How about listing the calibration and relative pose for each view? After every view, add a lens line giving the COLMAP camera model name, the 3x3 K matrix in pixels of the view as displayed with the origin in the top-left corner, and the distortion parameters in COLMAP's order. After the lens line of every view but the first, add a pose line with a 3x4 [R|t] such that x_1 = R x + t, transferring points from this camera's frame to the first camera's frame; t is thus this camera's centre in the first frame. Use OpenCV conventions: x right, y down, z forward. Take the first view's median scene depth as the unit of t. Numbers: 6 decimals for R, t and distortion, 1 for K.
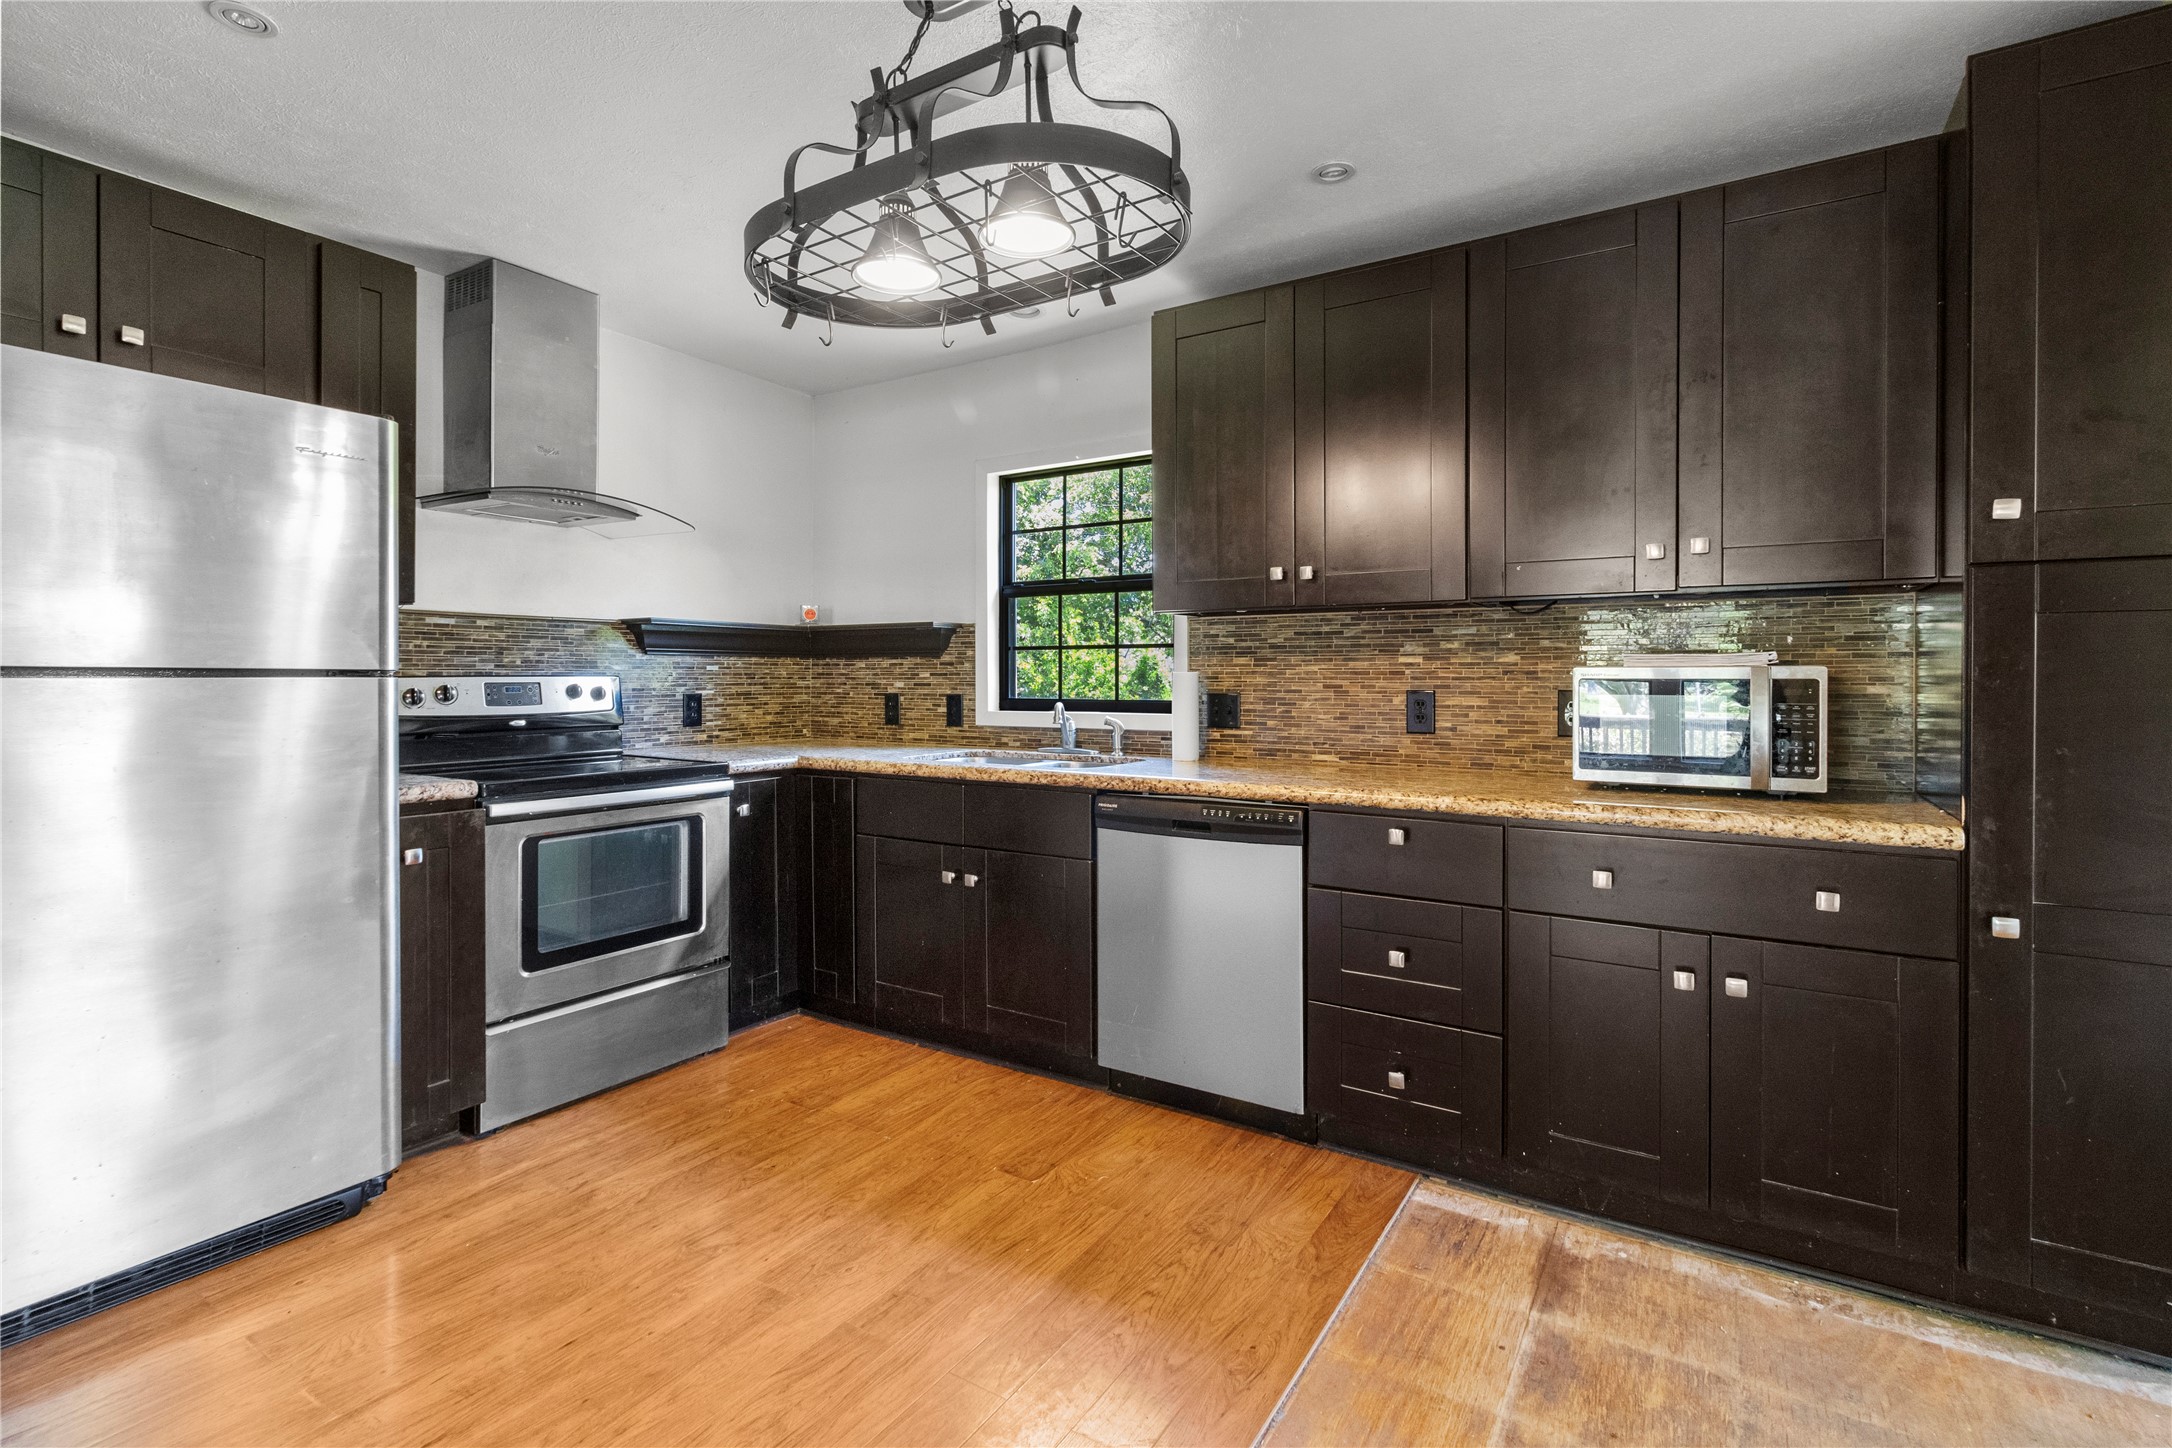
lens RADIAL K [[1010.8, 0, 1080.9], [0, 1010.8, 677.8], [0, 0, 1]] dist [0.000352, 0.001366]
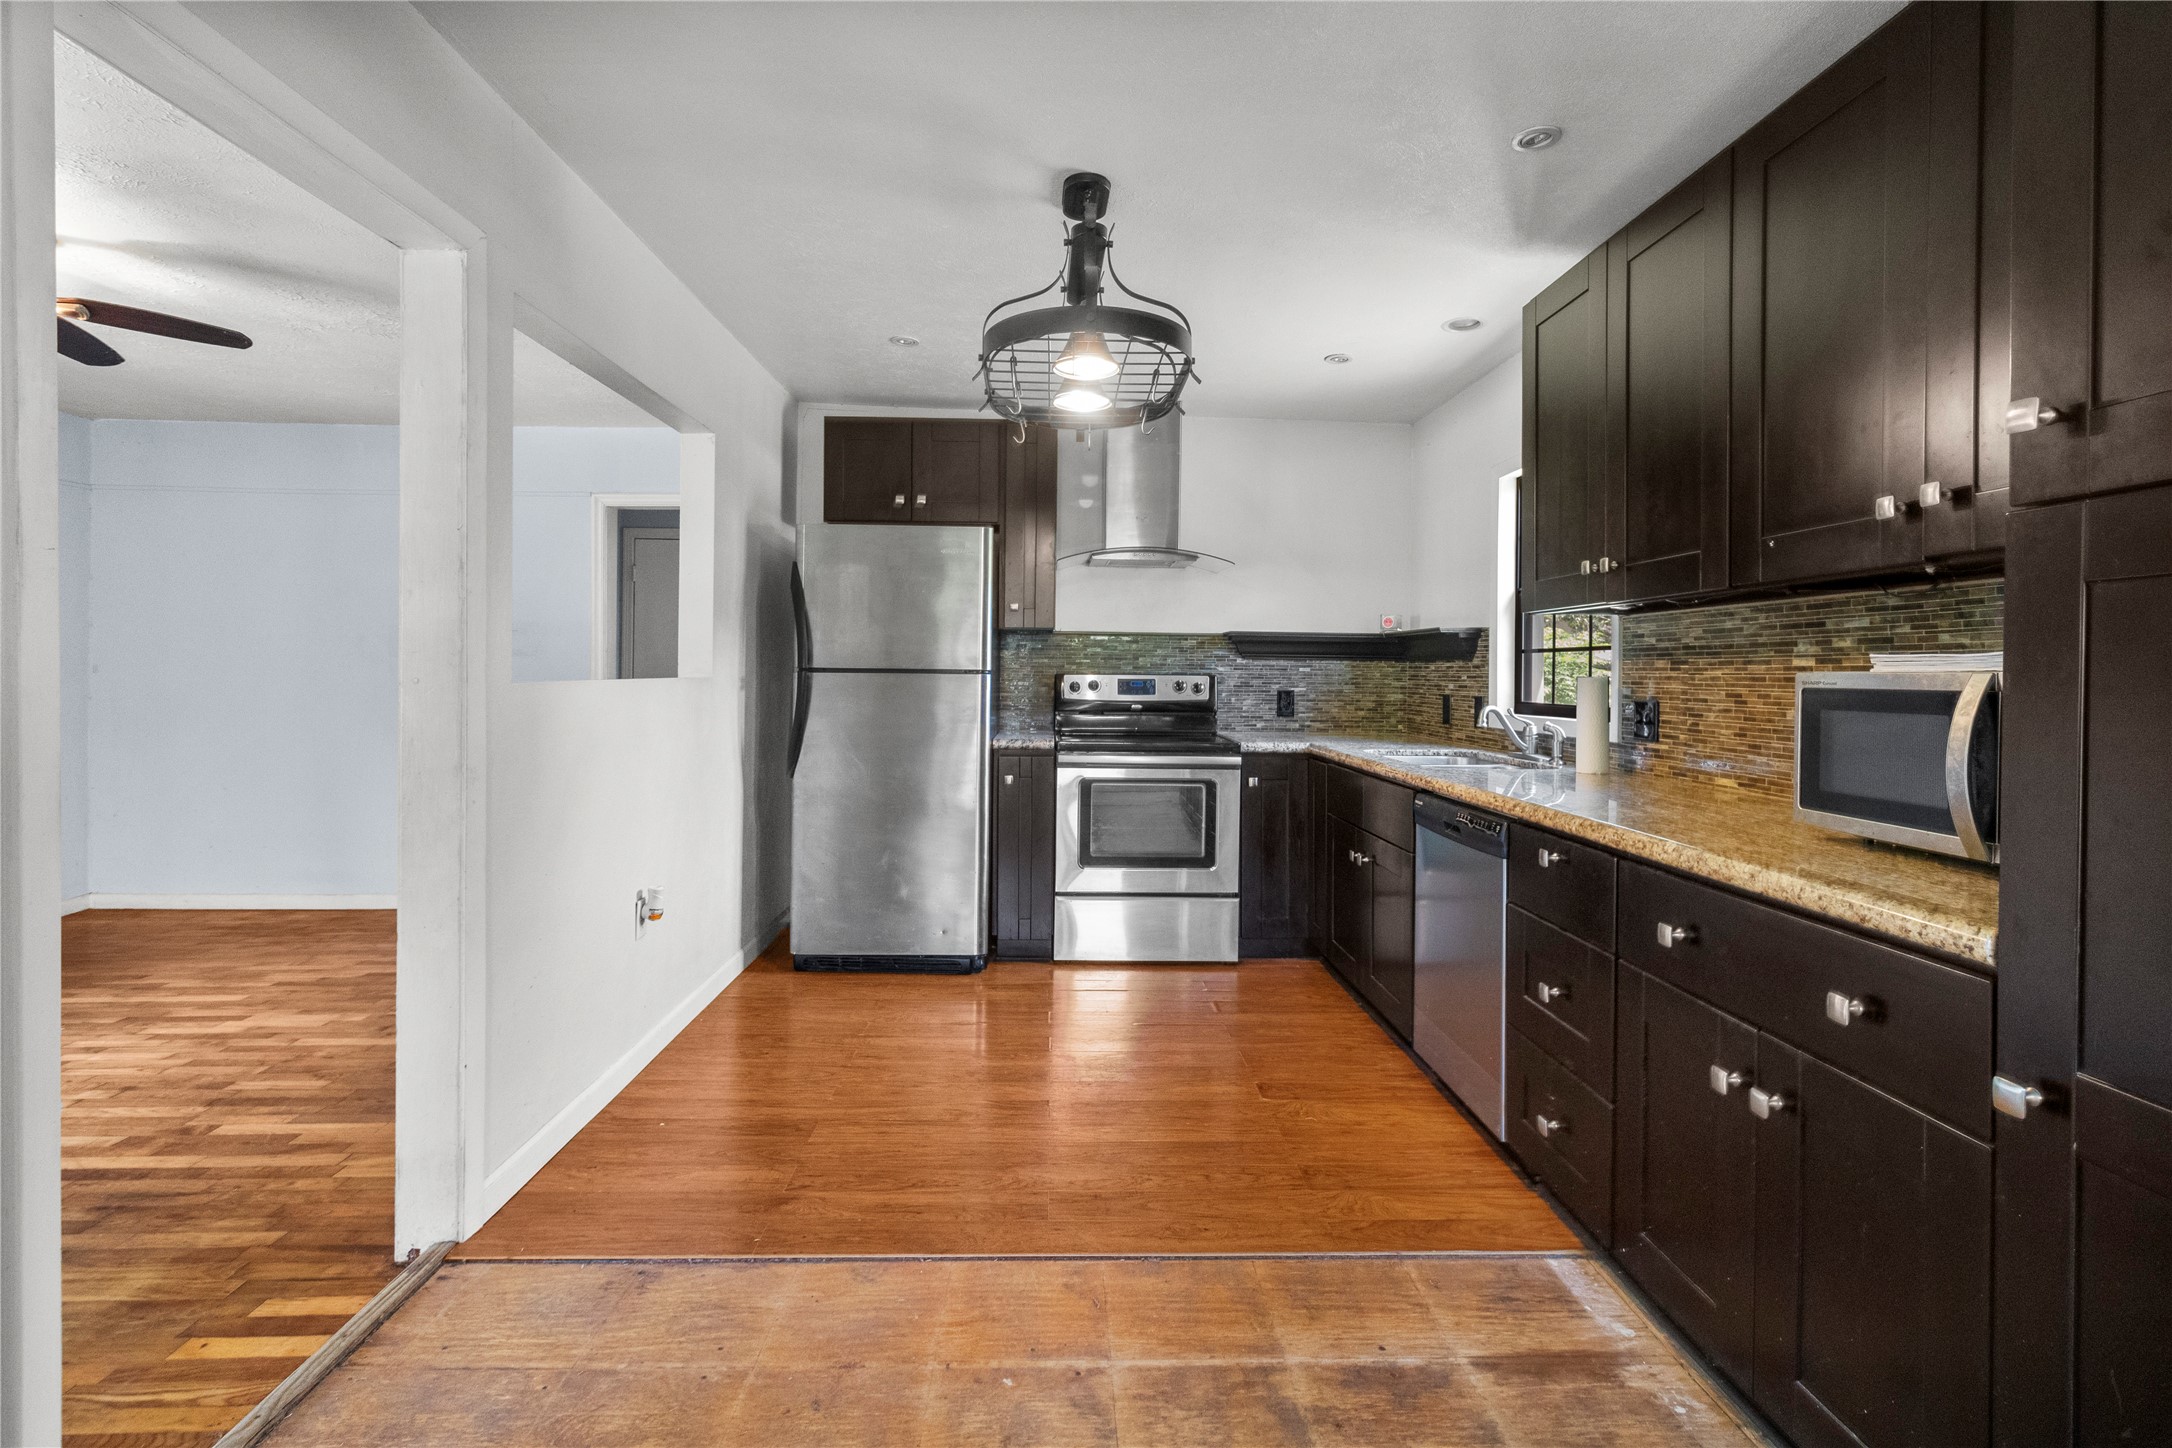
lens RADIAL K [[1010.8, 0, 1089.4], [0, 1010.8, 675.5], [0, 0, 1]] dist [0.000352, 0.001366]
pose [[0.573332, 0.008350, -0.819281, 0.645065], [-0.012027, 0.999926, 0.001775, -0.002706], [0.819235, 0.008836, 0.573390, 0.109295]]
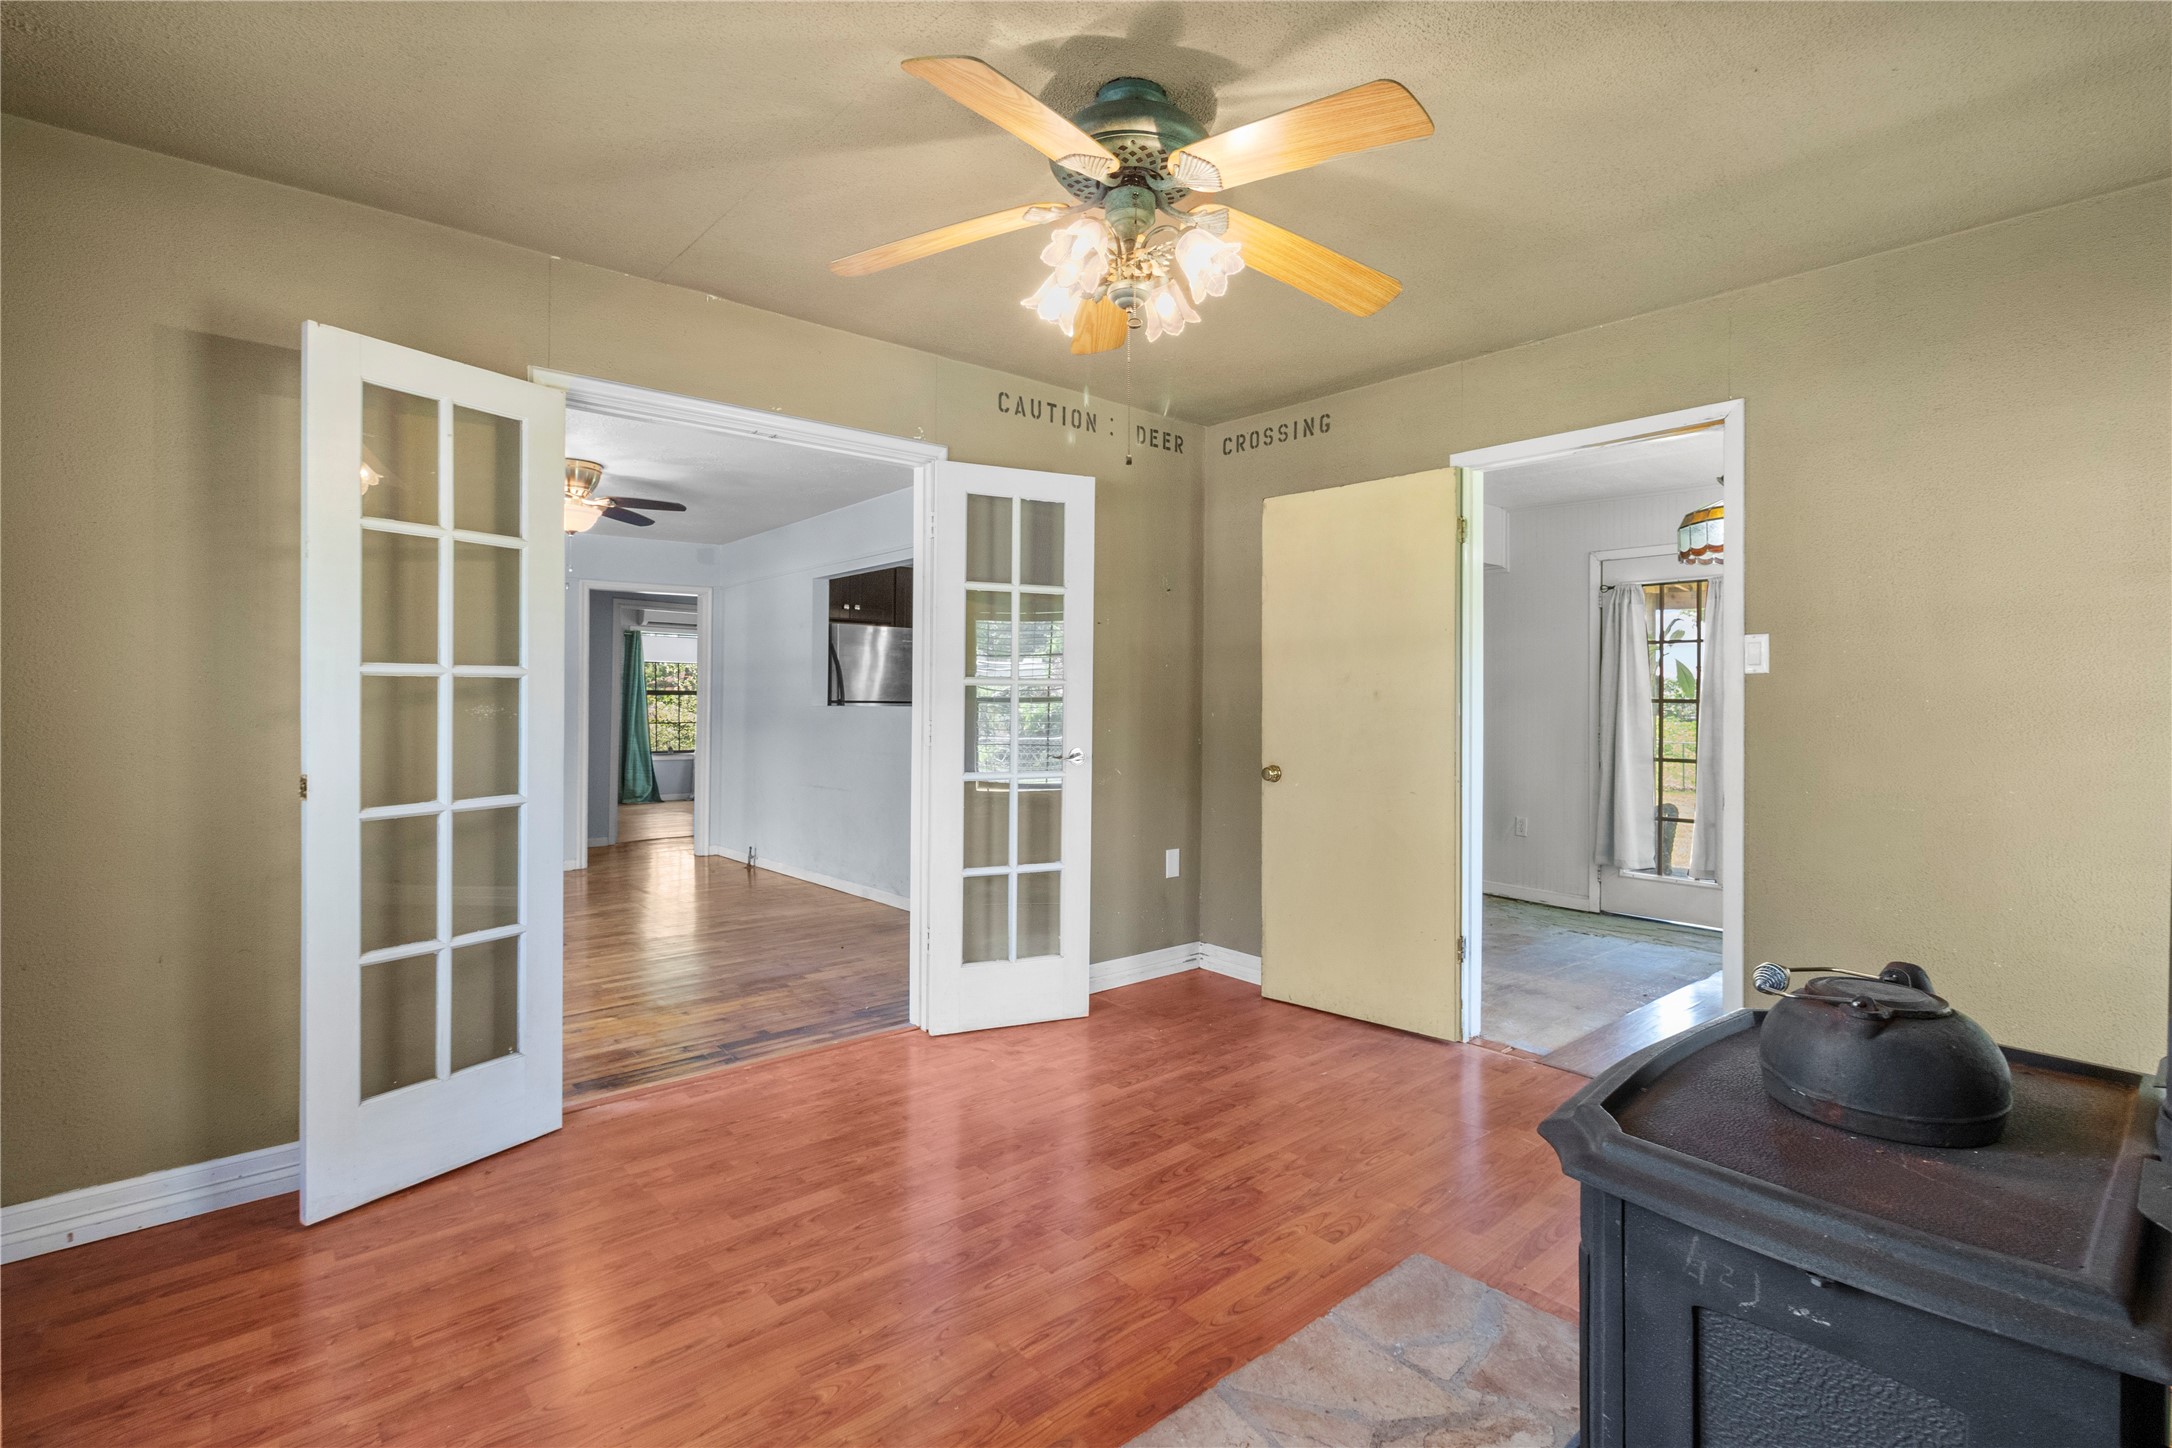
lens RADIAL K [[1010.8, 0, 1088.1], [0, 1010.8, 709.6], [0, 0, 1]] dist [0.000352, 0.001366]
pose [[0.959612, 0.004337, -0.281293, 0.630295], [-0.005003, 0.999986, -0.001651, 0.016751], [0.281282, 0.002992, 0.959621, -1.625563]]
